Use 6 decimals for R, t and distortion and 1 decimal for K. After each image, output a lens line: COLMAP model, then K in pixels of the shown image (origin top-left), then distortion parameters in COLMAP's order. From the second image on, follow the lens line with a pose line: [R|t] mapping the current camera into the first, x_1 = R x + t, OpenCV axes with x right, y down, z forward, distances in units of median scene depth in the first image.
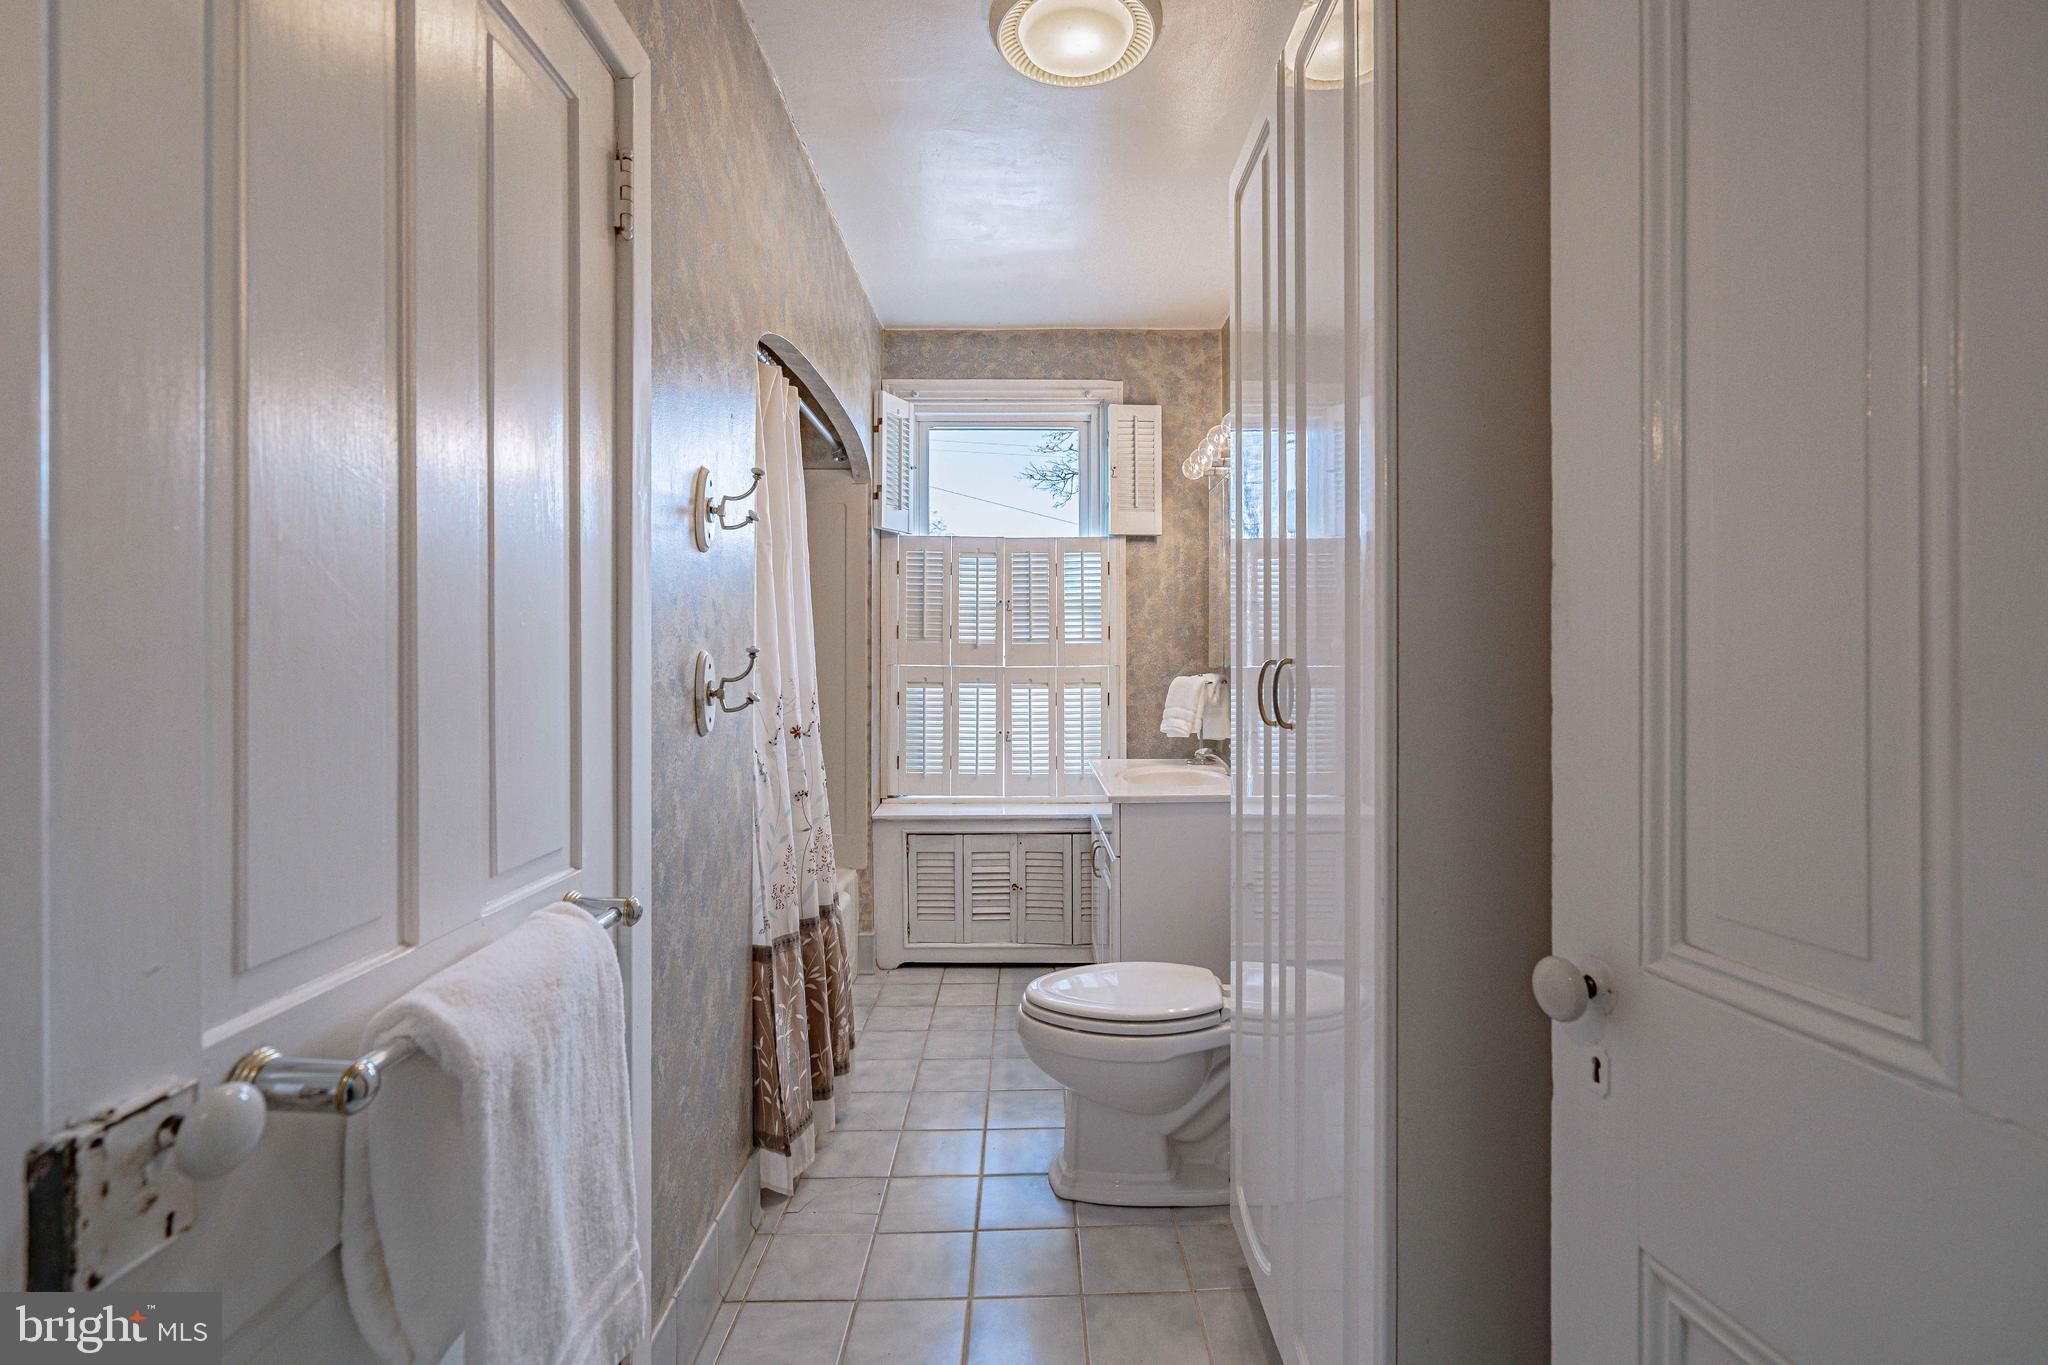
lens RADIAL K [[929.9, 0, 1033.2], [0, 929.9, 672.2], [0, 0, 1]] dist [-0.006758, 0.001946]
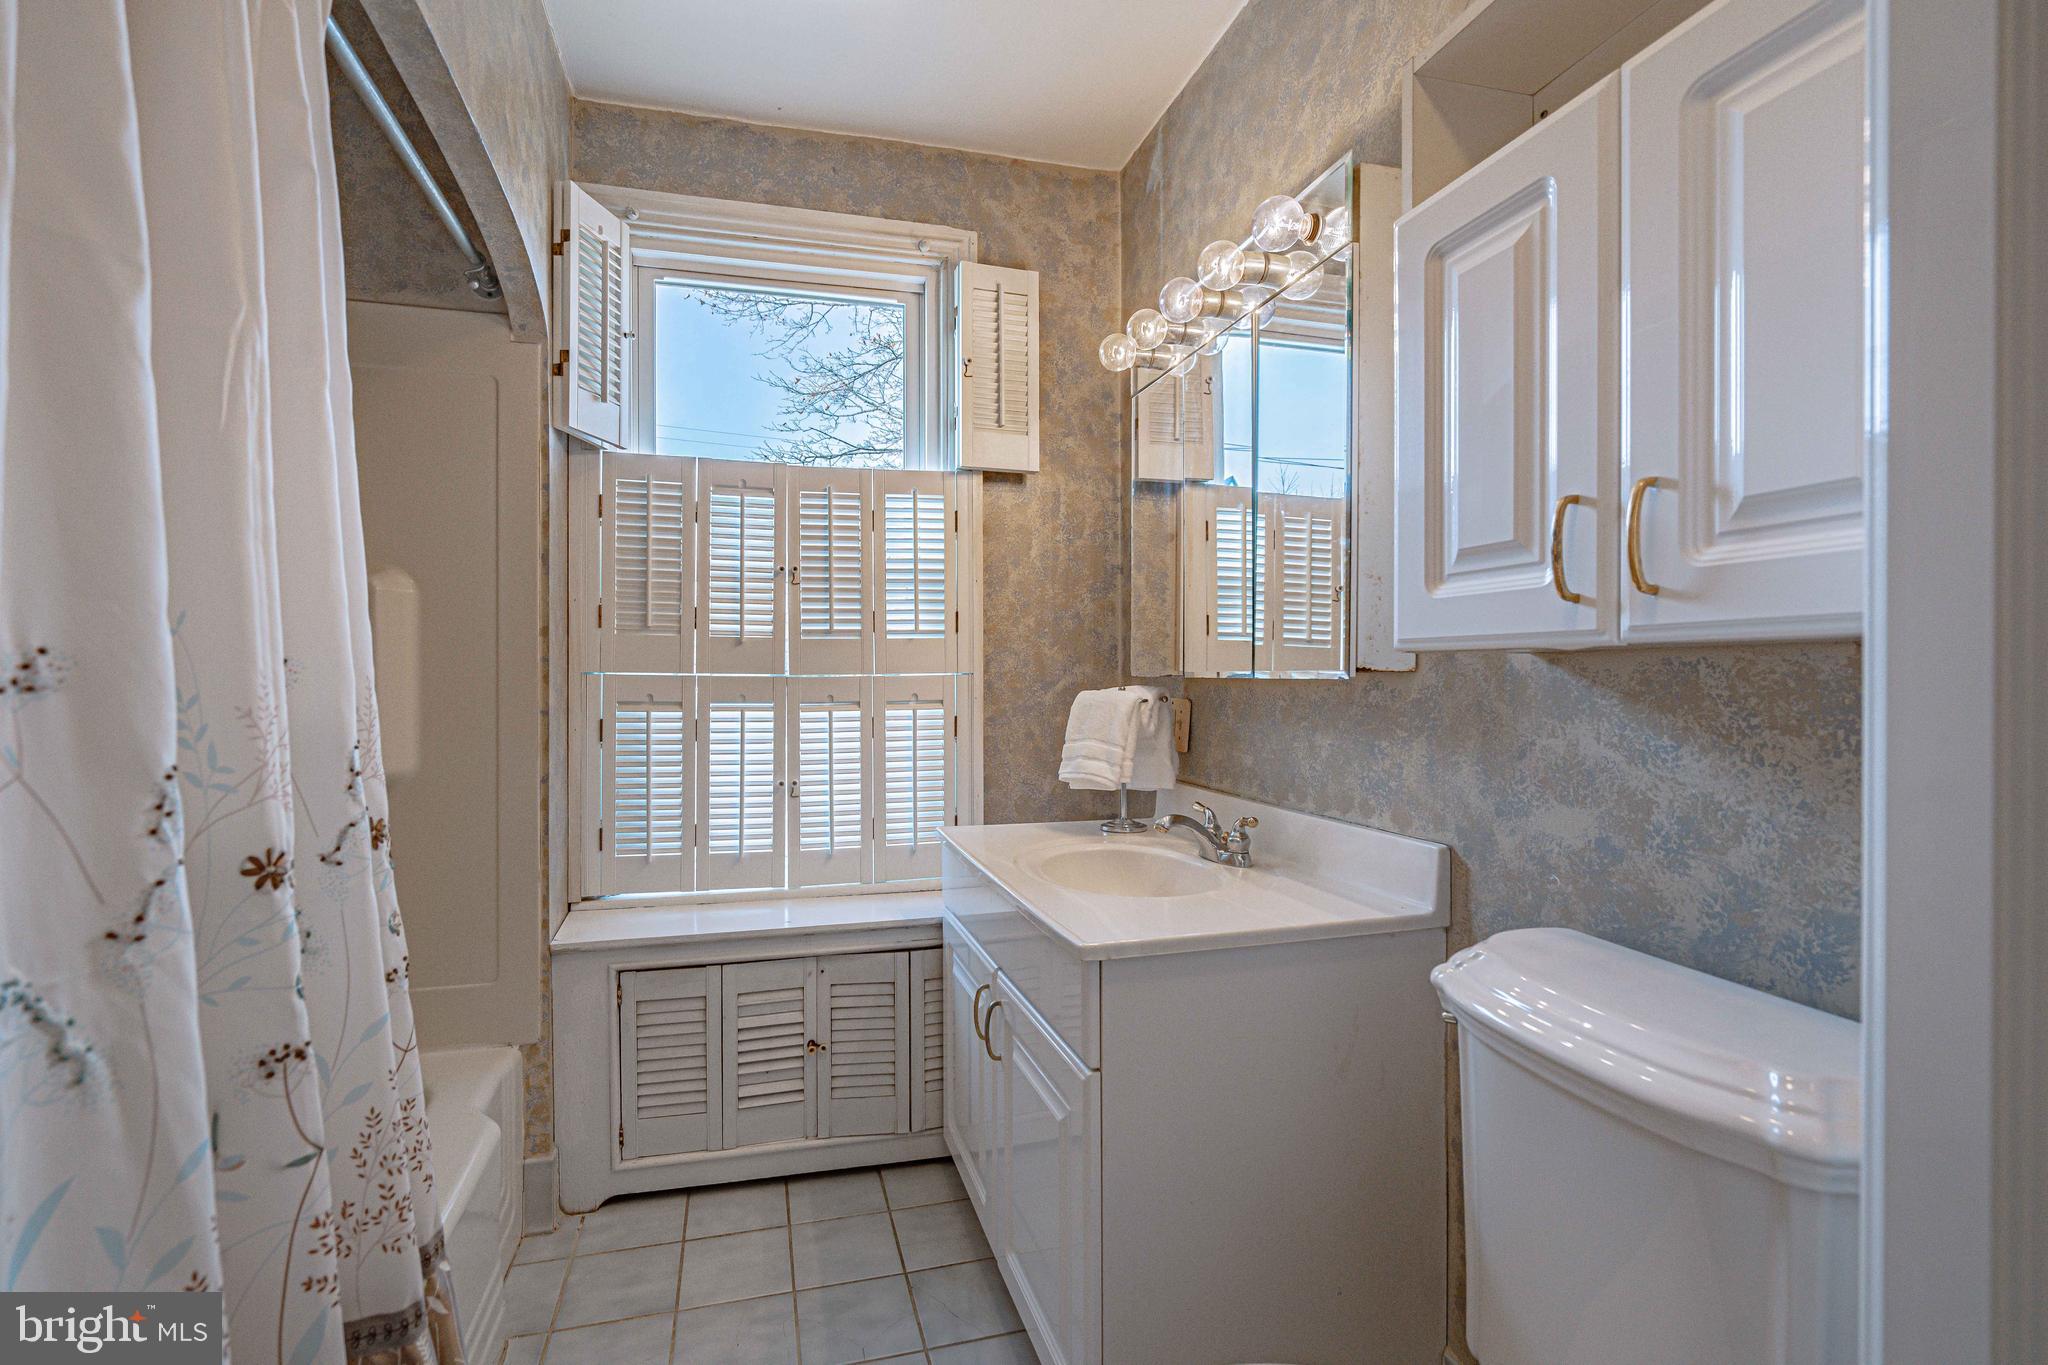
lens RADIAL K [[929.9, 0, 1003.0], [0, 929.9, 677.7], [0, 0, 1]] dist [-0.006758, 0.001946]
pose [[0.965919, -0.001848, 0.258836, -0.052898], [0.003332, 0.999980, -0.005295, -0.000729], [-0.258822, 0.005977, 0.965907, 0.375081]]
